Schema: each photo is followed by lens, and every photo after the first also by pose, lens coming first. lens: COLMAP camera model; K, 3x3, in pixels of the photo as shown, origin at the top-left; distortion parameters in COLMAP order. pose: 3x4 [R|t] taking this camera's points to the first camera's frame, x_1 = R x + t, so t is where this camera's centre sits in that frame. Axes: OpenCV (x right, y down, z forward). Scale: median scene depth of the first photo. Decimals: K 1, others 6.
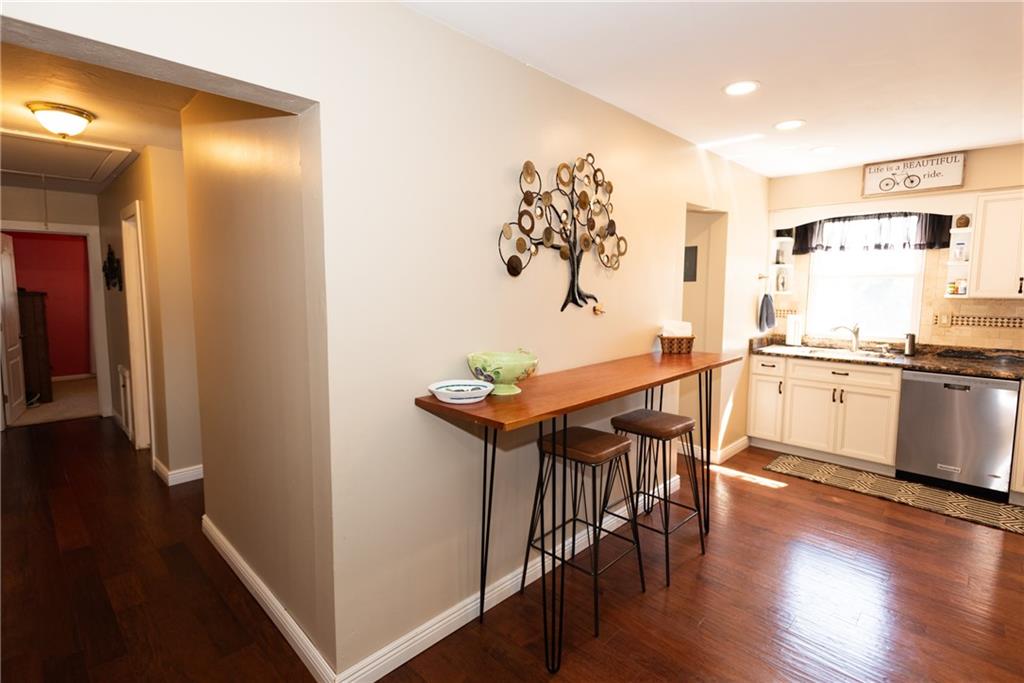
lens RADIAL K [[489.0, 0, 492.9], [0, 489.0, 335.7], [0, 0, 1]] dist [0.003570, -0.000618]
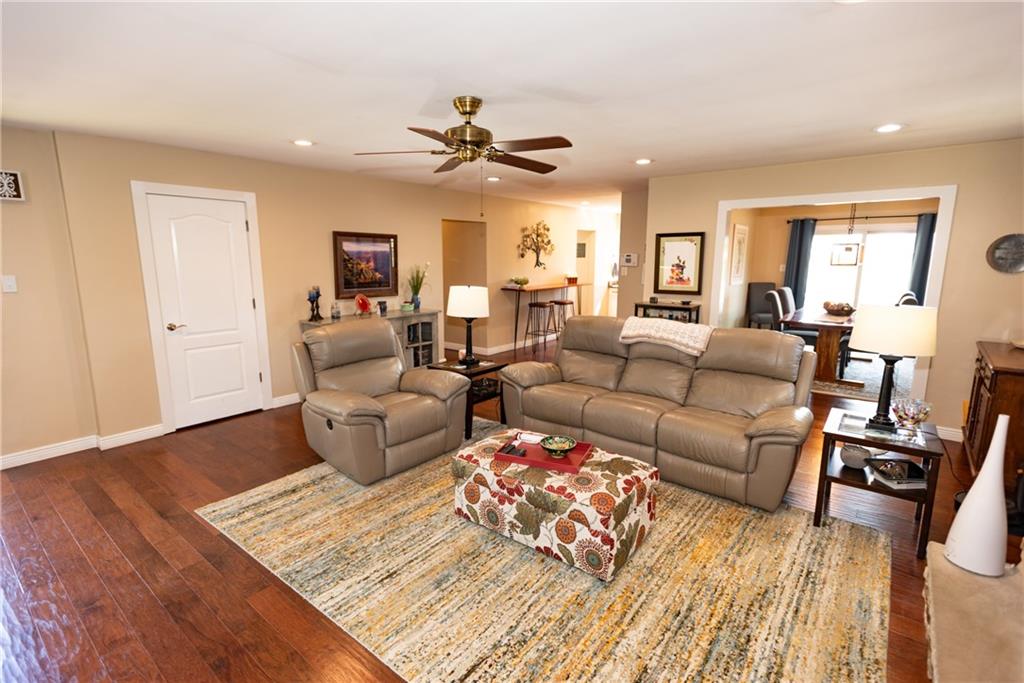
lens RADIAL K [[478.1, 0, 500.7], [0, 478.1, 337.9], [0, 0, 1]] dist [0.020130, -0.000052]
pose [[0.993750, -0.017620, 0.110226, -0.299411], [0.009177, 0.997016, 0.076641, 0.113475], [-0.111248, -0.075151, 0.990947, -1.477290]]
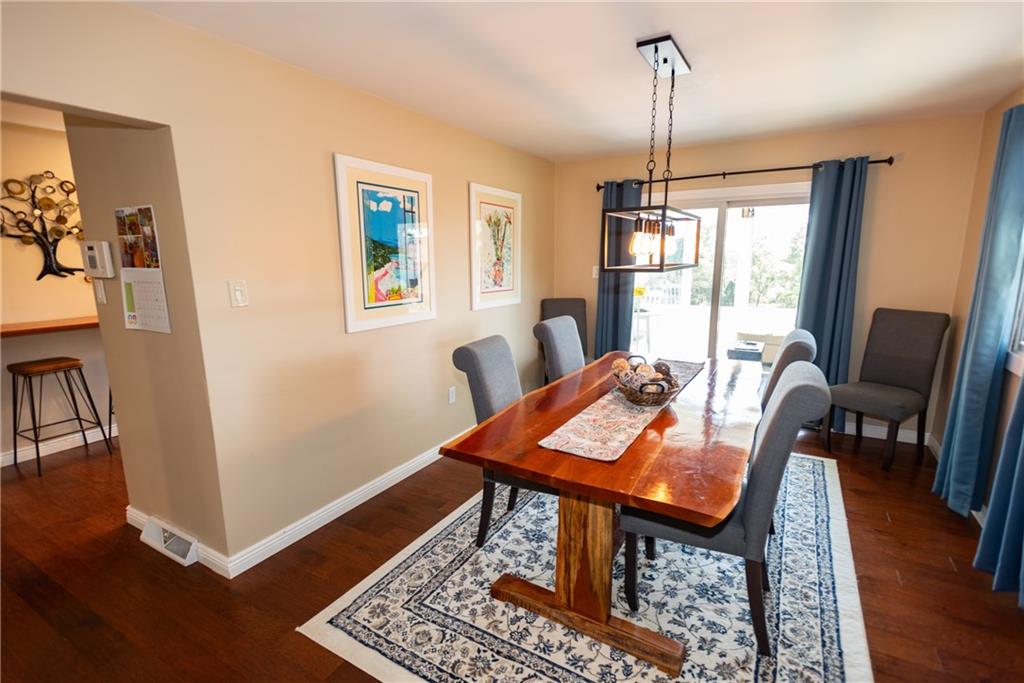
lens RADIAL K [[489.0, 0, 492.9], [0, 489.0, 335.7], [0, 0, 1]] dist [0.003570, -0.000618]
pose [[0.970047, -0.046290, 0.238467, 0.728914], [0.028613, 0.996615, 0.077064, 0.027356], [-0.241228, -0.067933, 0.968088, -0.503488]]
